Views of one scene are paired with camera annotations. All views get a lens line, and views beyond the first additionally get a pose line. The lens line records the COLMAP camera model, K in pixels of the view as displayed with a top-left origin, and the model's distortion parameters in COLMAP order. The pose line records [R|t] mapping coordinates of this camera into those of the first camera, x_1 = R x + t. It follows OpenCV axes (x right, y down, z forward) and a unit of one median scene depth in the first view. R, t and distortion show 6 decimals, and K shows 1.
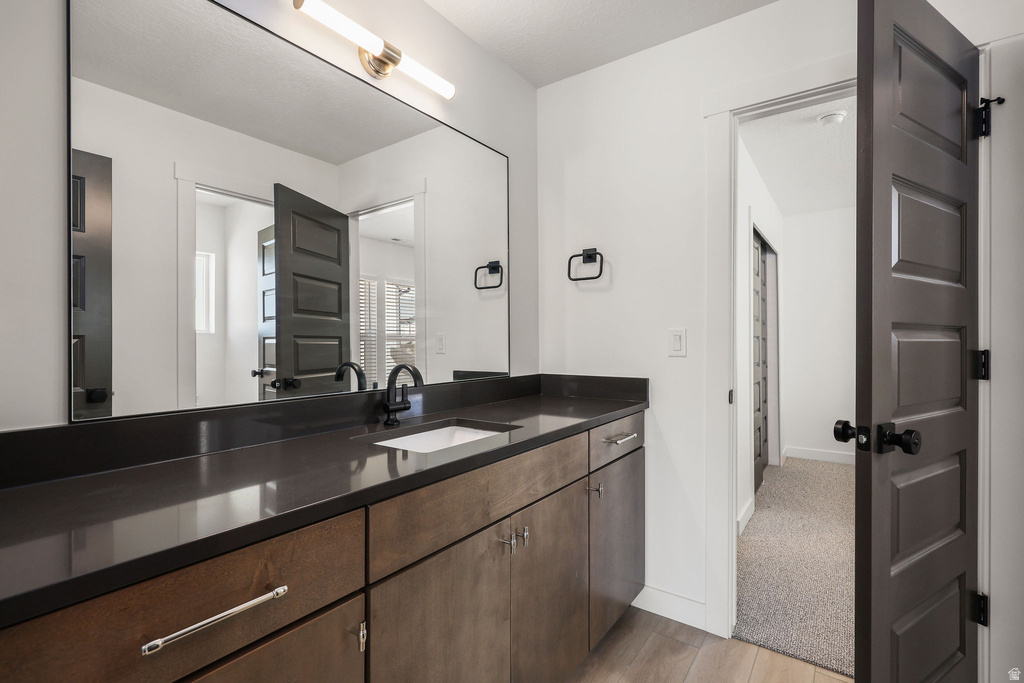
lens RADIAL K [[466.0, 0, 506.9], [0, 466.0, 343.9], [0, 0, 1]] dist [-0.002591, 0.000747]
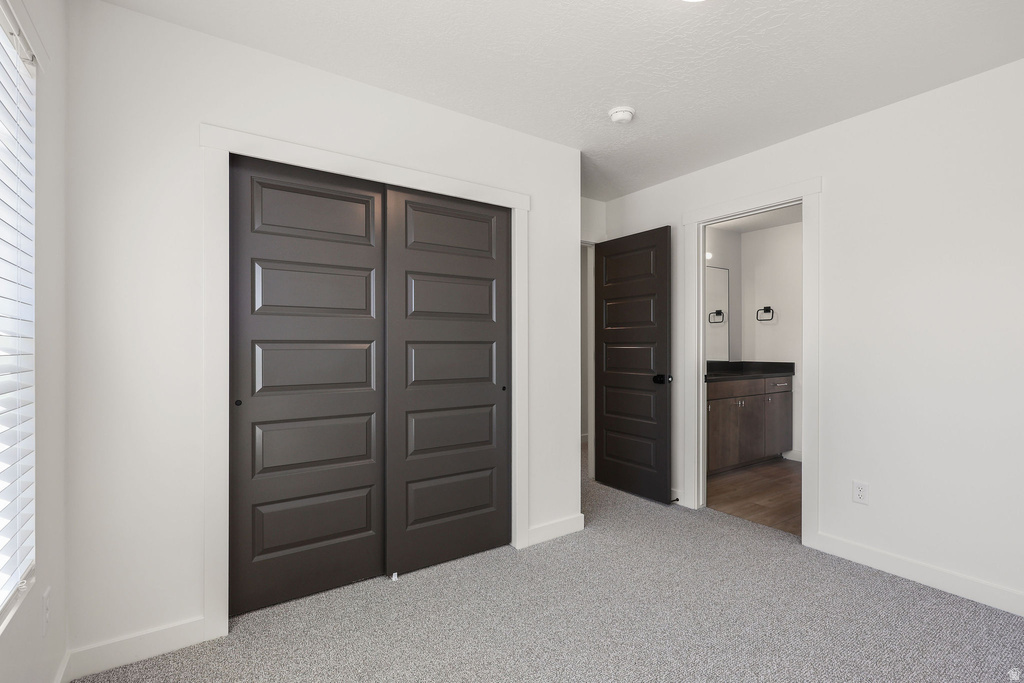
lens RADIAL K [[466.0, 0, 520.7], [0, 466.0, 347.7], [0, 0, 1]] dist [-0.002591, 0.000747]
pose [[0.941851, -0.005040, -0.335993, -0.198988], [0.006334, 0.999976, 0.002754, -0.015896], [0.335971, -0.004722, 0.941860, -1.593122]]
